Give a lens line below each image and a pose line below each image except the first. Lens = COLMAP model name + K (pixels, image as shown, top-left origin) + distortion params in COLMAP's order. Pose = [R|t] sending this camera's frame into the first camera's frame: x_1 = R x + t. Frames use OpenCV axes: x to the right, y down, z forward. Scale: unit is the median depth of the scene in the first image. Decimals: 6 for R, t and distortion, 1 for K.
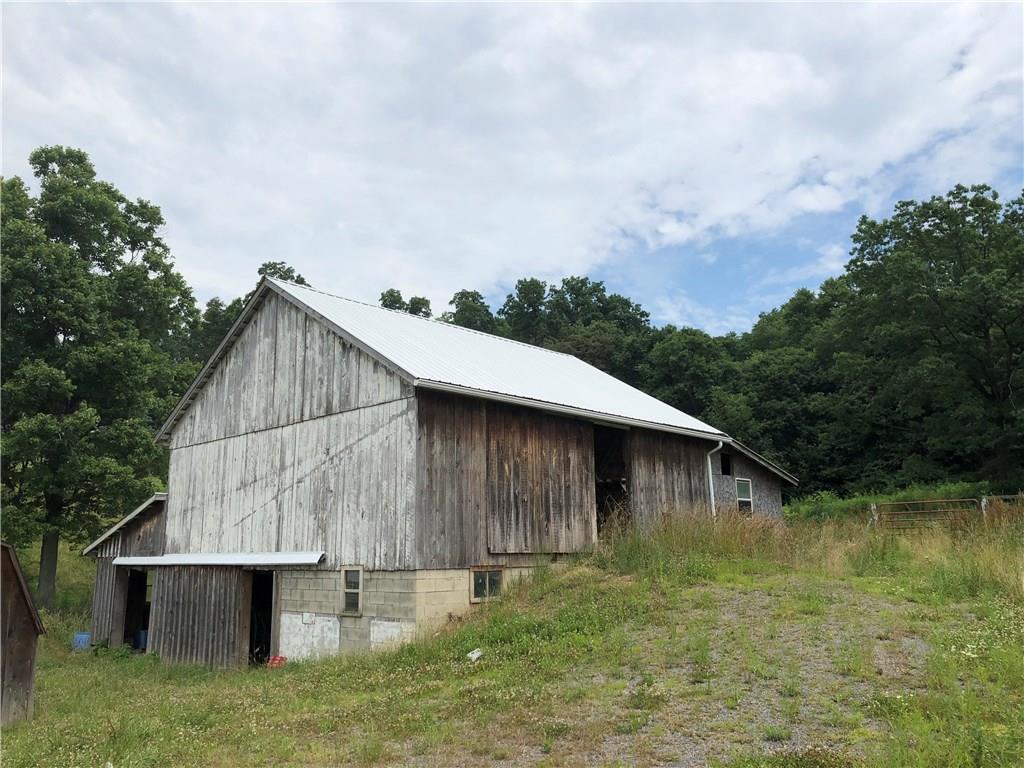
lens RADIAL K [[838.8, 0, 545.0], [0, 838.8, 392.9], [0, 0, 1]] dist [0.037693, -0.036241]
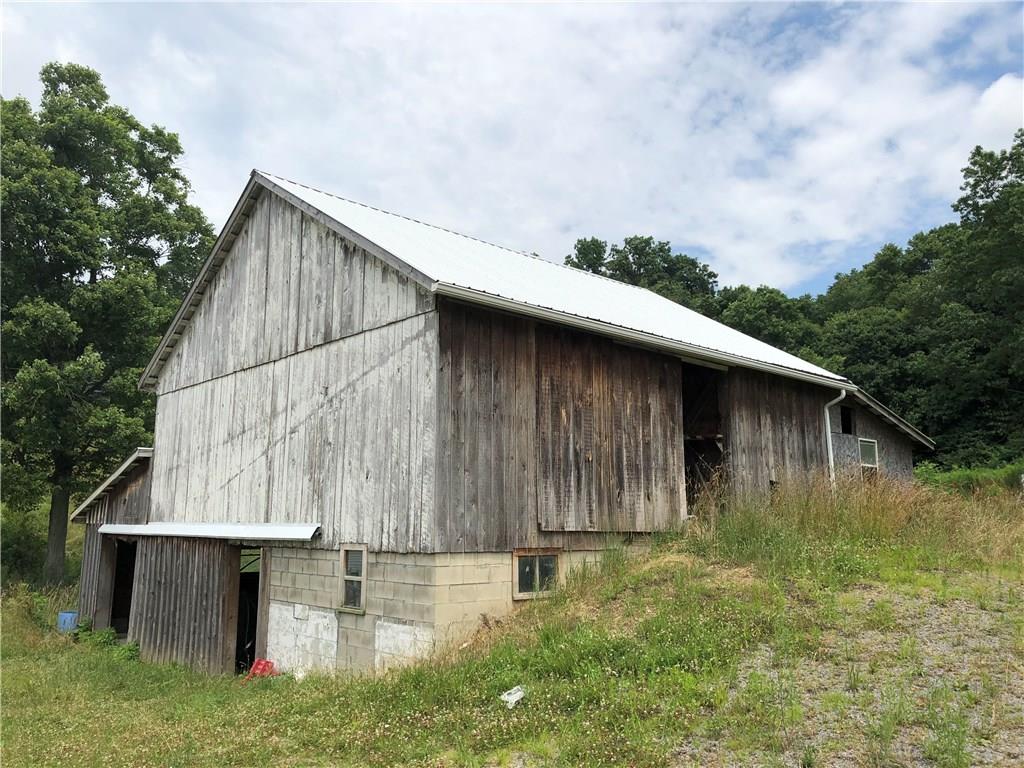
lens RADIAL K [[838.8, 0, 513.3], [0, 838.8, 384.7], [0, 0, 1]] dist [0.037693, -0.036241]
pose [[0.994108, 0.000682, -0.108395, -0.009501], [0.002005, 0.999693, 0.024679, 0.039626], [0.108379, -0.024751, 0.993801, 0.236611]]
